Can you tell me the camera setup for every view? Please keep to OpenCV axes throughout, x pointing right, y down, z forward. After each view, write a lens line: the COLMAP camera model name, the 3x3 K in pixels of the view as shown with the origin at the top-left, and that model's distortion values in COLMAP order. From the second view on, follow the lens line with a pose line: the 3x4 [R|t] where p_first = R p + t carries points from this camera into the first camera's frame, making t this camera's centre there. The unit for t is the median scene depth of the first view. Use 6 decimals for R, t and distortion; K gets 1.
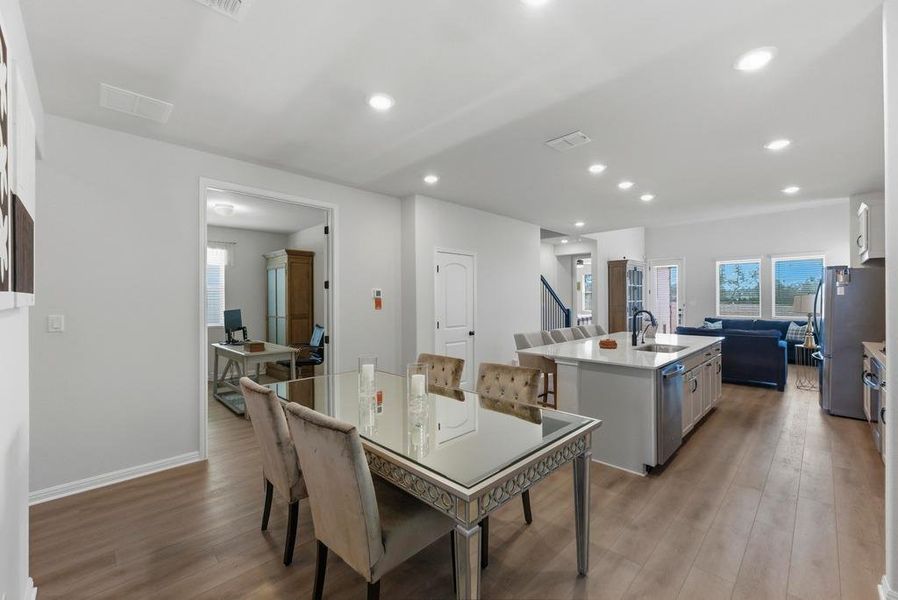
lens RADIAL K [[363.3, 0, 455.0], [0, 363.3, 302.0], [0, 0, 1]] dist [0.008596, 0.000409]
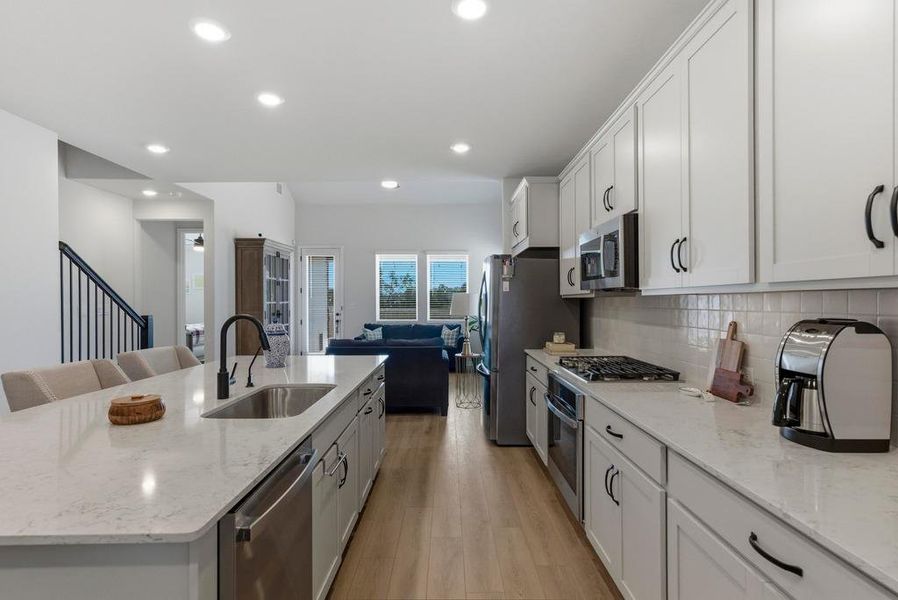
lens RADIAL K [[441.3, 0, 452.4], [0, 441.3, 298.7], [0, 0, 1]] dist [-0.003609, 0.000130]
pose [[0.699959, 0.010391, 0.714108, 0.156147], [0.003223, 0.999838, -0.017707, 0.007112], [-0.714176, 0.014696, 0.699812, 0.224299]]
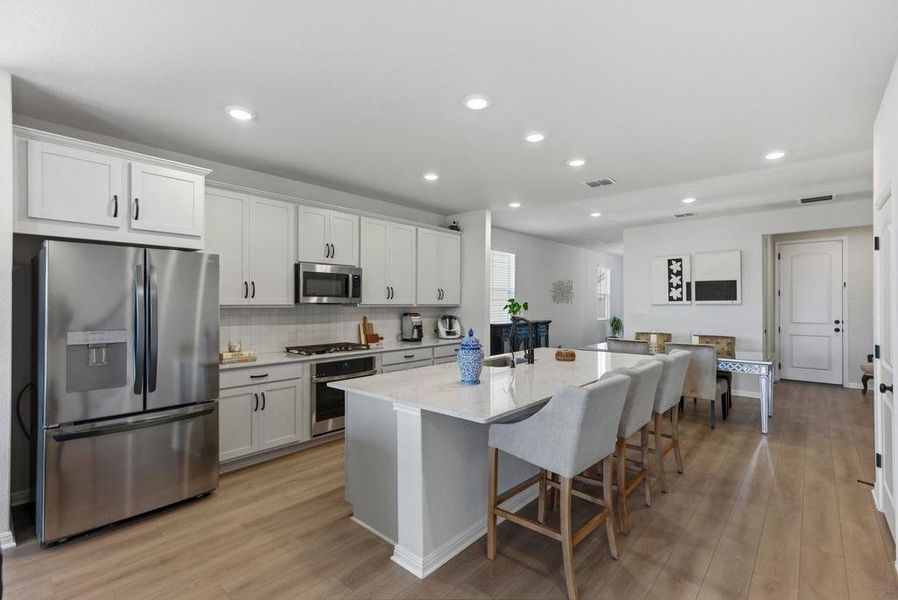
lens RADIAL K [[402.7, 0, 442.6], [0, 402.7, 307.7], [0, 0, 1]] dist [0.006591, 0.001348]
pose [[-0.999077, 0.003413, -0.042826, 0.362198], [0.002438, 0.999737, 0.022786, -0.012143], [0.042892, 0.022660, -0.998823, 0.932852]]
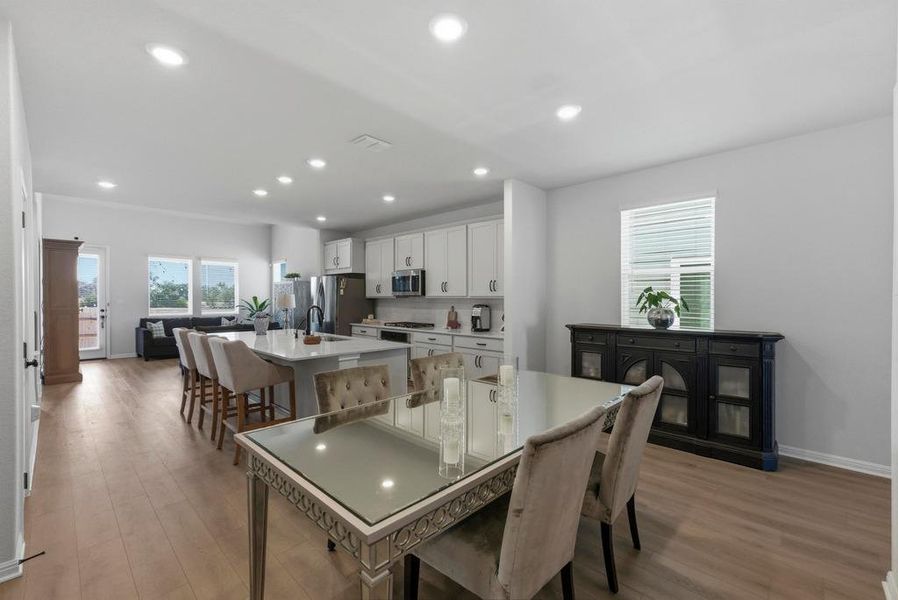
lens RADIAL K [[376.0, 0, 446.9], [0, 376.0, 301.9], [0, 0, 1]] dist [0.008688, -0.000092]
pose [[-0.009969, -0.003306, 0.999945, -0.294569], [0.006280, 0.999975, 0.003369, 0.005158], [-0.999931, 0.006314, -0.009948, 0.306565]]
